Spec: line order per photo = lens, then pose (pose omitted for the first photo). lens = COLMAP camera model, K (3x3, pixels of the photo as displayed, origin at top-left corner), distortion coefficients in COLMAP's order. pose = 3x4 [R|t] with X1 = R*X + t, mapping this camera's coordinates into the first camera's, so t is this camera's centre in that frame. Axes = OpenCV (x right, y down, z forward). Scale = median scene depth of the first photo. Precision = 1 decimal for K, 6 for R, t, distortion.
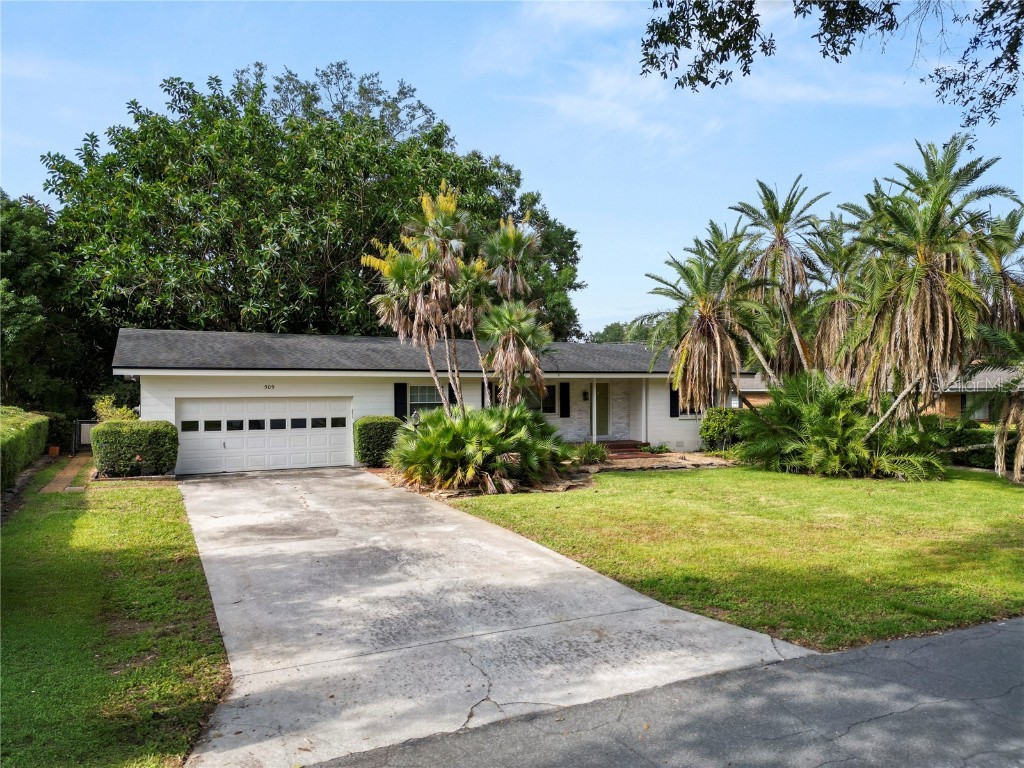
lens RADIAL K [[704.1, 0, 494.3], [0, 704.1, 419.9], [0, 0, 1]] dist [0.037635, -0.000174]
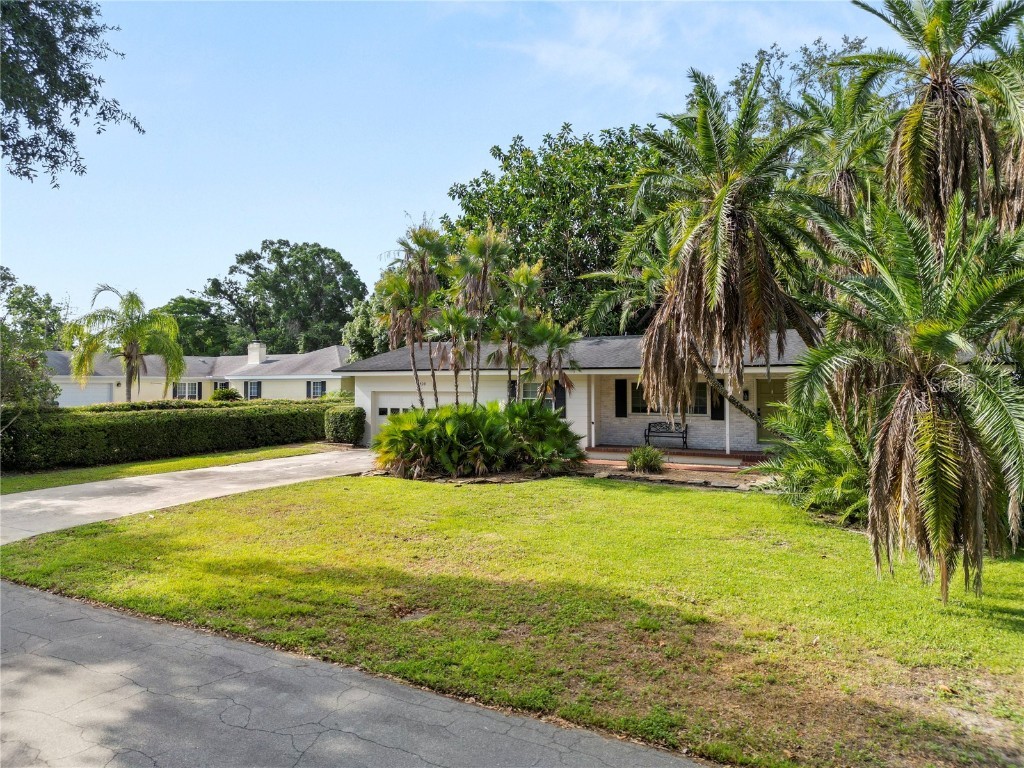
lens RADIAL K [[717.0, 0, 512.0], [0, 717.0, 384.0], [0, 0, 1]] dist [0.038235, 0.000302]
pose [[0.587431, 0.002283, -0.809271, 0.812597], [-0.038599, 0.998937, -0.025200, -0.018721], [0.808353, 0.046041, 0.586895, 0.351257]]
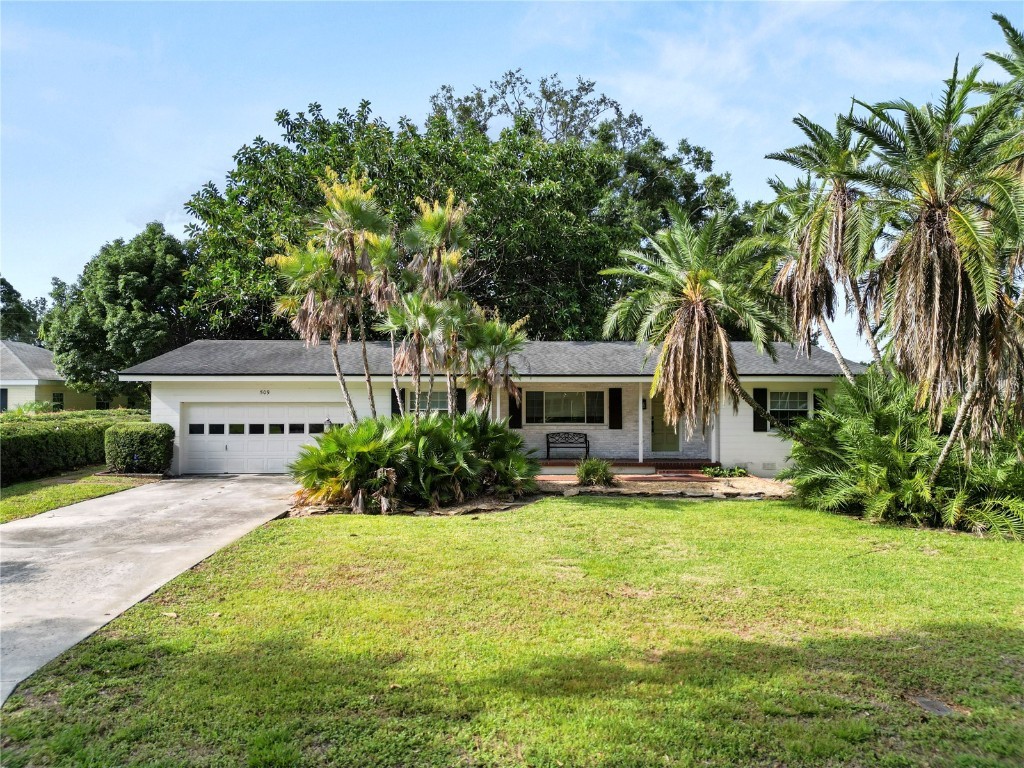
lens RADIAL K [[709.8, 0, 512.7], [0, 709.8, 401.5], [0, 0, 1]] dist [0.029077, -0.002025]
pose [[0.914584, 0.007657, -0.404324, 0.411282], [-0.021650, 0.999314, -0.030048, -0.009608], [0.403817, 0.036235, 0.914122, 0.199685]]
